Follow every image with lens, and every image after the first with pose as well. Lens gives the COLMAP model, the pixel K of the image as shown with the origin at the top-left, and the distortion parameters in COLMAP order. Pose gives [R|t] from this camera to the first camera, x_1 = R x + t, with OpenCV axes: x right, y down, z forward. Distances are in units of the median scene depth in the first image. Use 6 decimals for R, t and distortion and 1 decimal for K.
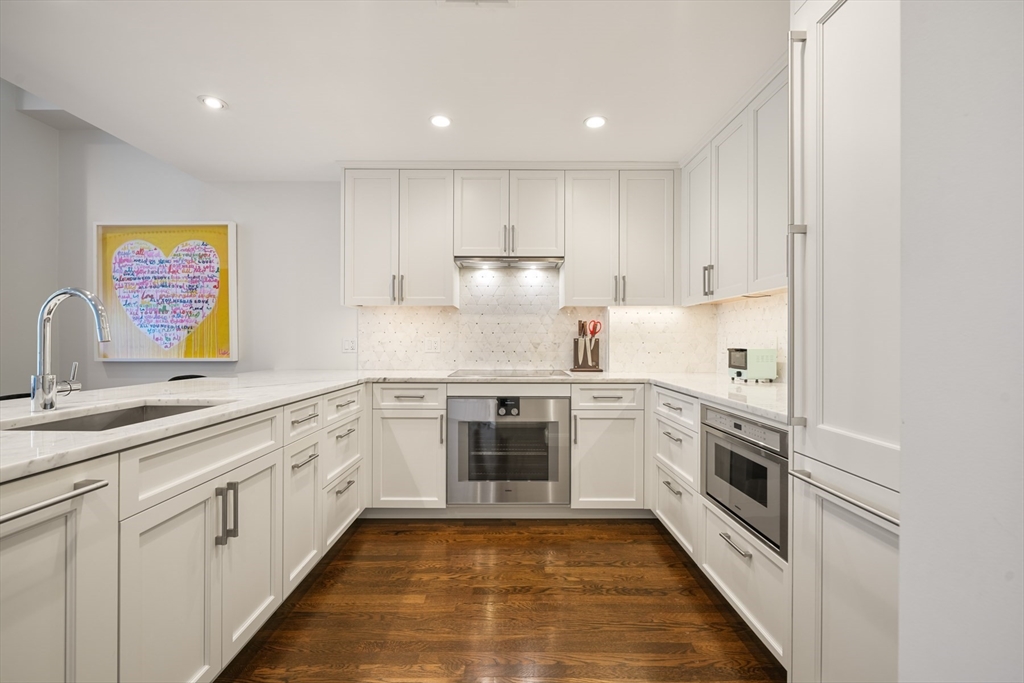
lens RADIAL K [[419.2, 0, 513.4], [0, 419.2, 343.3], [0, 0, 1]] dist [-0.001269, -0.000229]
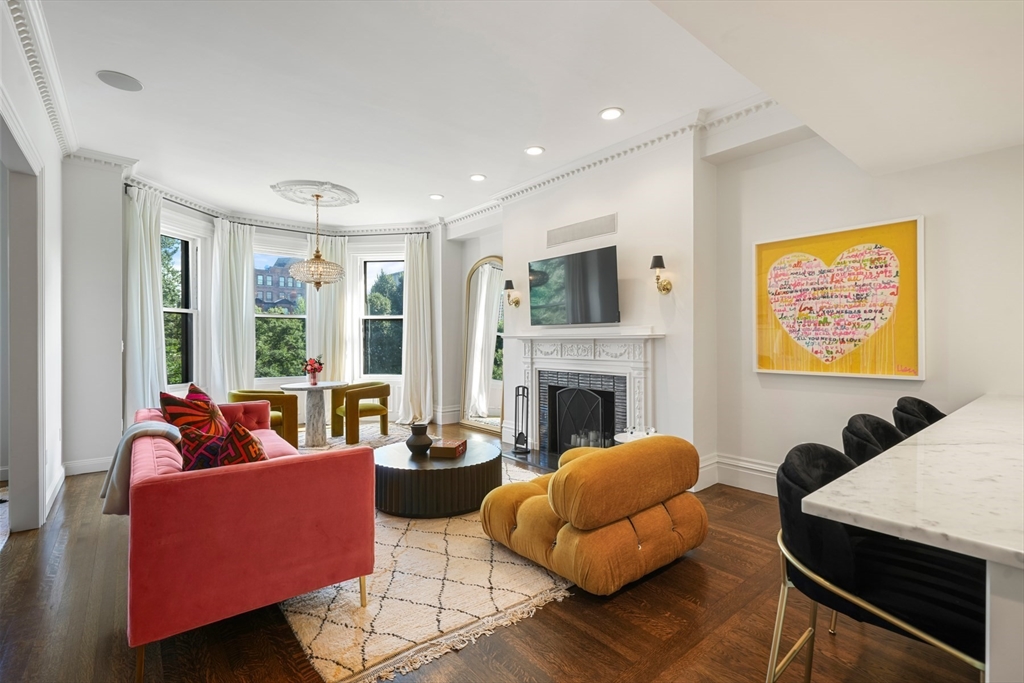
lens RADIAL K [[470.3, 0, 509.9], [0, 470.3, 340.9], [0, 0, 1]] dist [0.000828, -0.000164]
pose [[0.630483, 0.000120, -0.776203, -0.453847], [0.000002, 1.000000, 0.000156, -0.036485], [0.776203, -0.000100, 0.630483, -0.239818]]
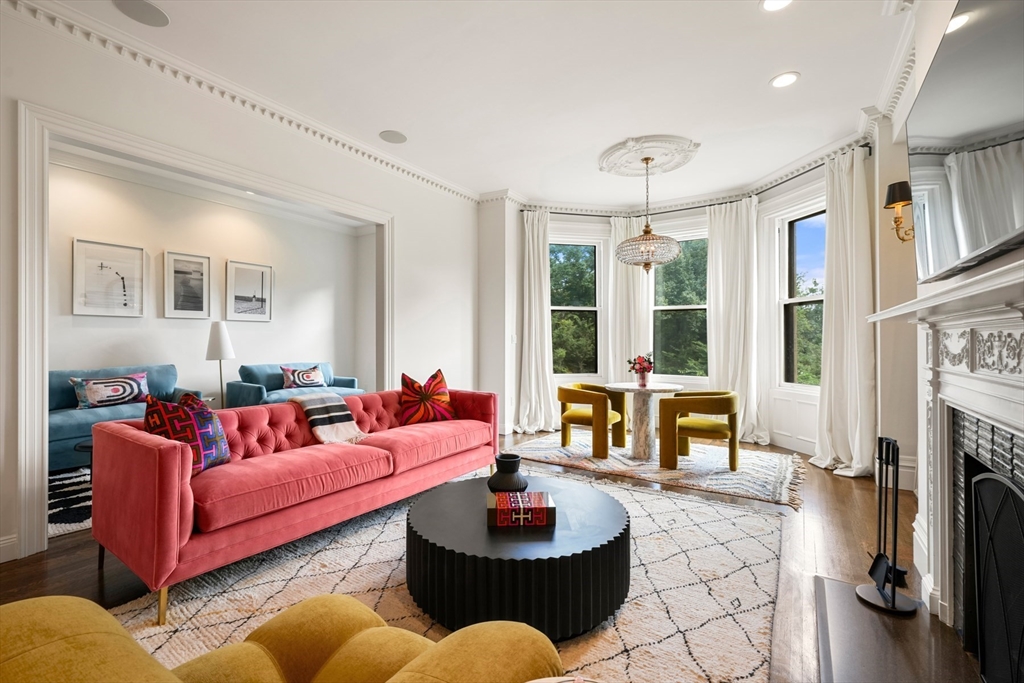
lens RADIAL K [[439.0, 0, 512.0], [0, 439.0, 341.5], [0, 0, 1]] dist [0.000310, 0.000074]
pose [[-0.548944, 0.002514, -0.835855, -0.905079], [-0.002370, 0.999987, 0.004564, -0.016462], [0.835856, 0.004486, -0.548931, 0.725142]]
